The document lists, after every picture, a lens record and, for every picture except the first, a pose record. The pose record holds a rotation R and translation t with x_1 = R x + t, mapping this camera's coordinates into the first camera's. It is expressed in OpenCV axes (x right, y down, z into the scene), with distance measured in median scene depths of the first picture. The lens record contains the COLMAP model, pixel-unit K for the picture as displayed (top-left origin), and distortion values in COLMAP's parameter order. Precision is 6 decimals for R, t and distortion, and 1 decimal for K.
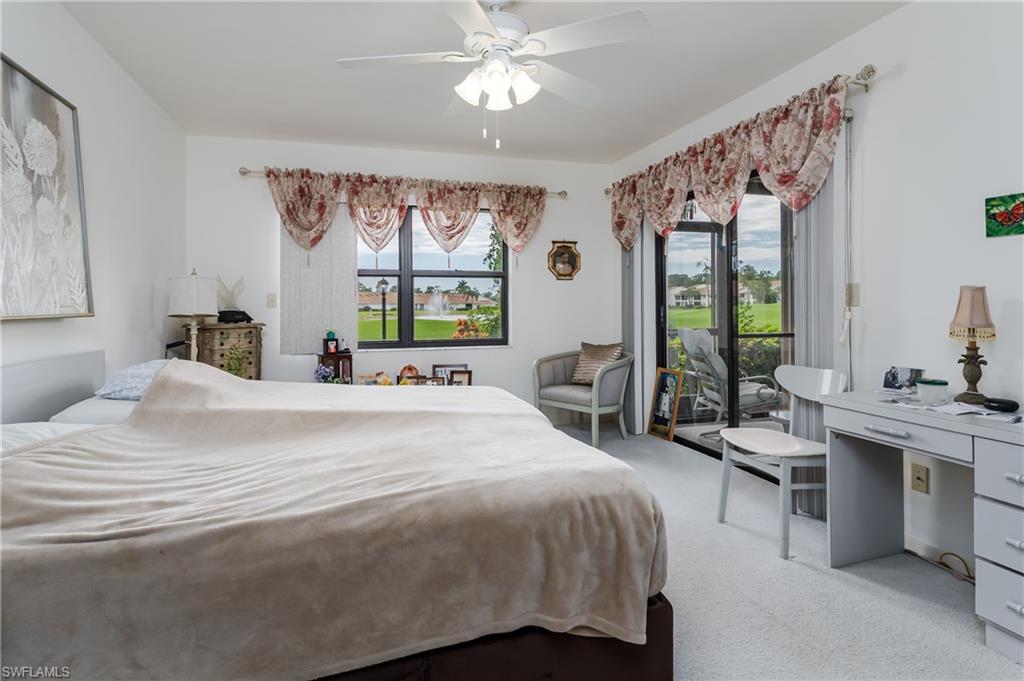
lens RADIAL K [[529.2, 0, 509.5], [0, 529.2, 302.5], [0, 0, 1]] dist [-0.002121, 0.000109]
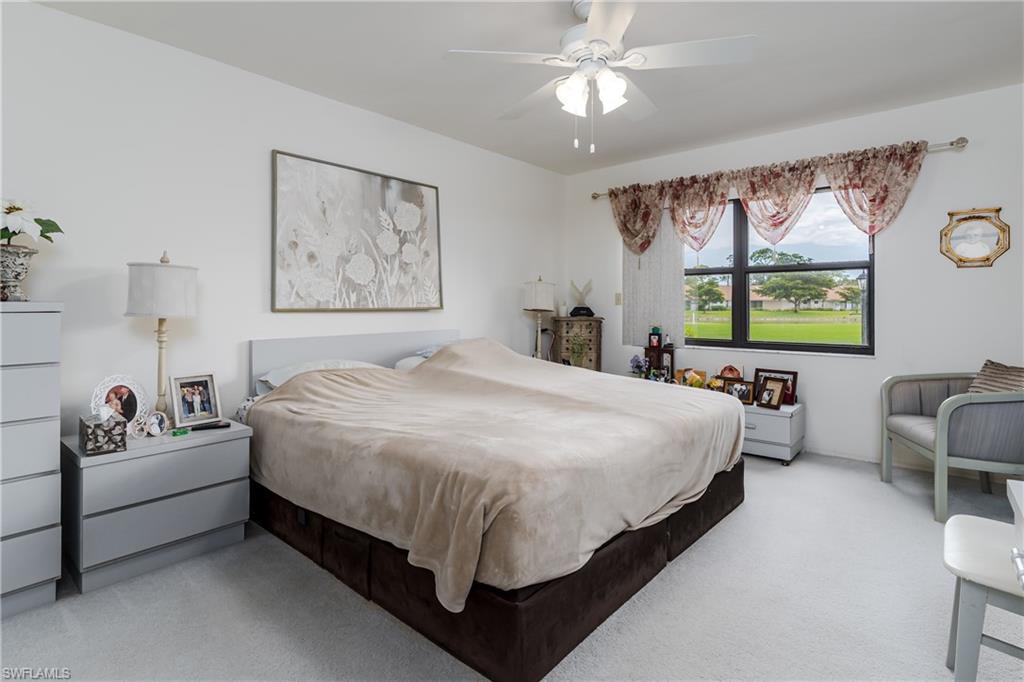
lens RADIAL K [[509.1, 0, 509.4], [0, 509.1, 300.1], [0, 0, 1]] dist [-0.000292, -0.000179]
pose [[0.538483, -0.000285, -0.842636, 0.388440], [0.000674, 1.000000, 0.000092, -0.001285], [0.842636, -0.000617, 0.538483, 0.171358]]
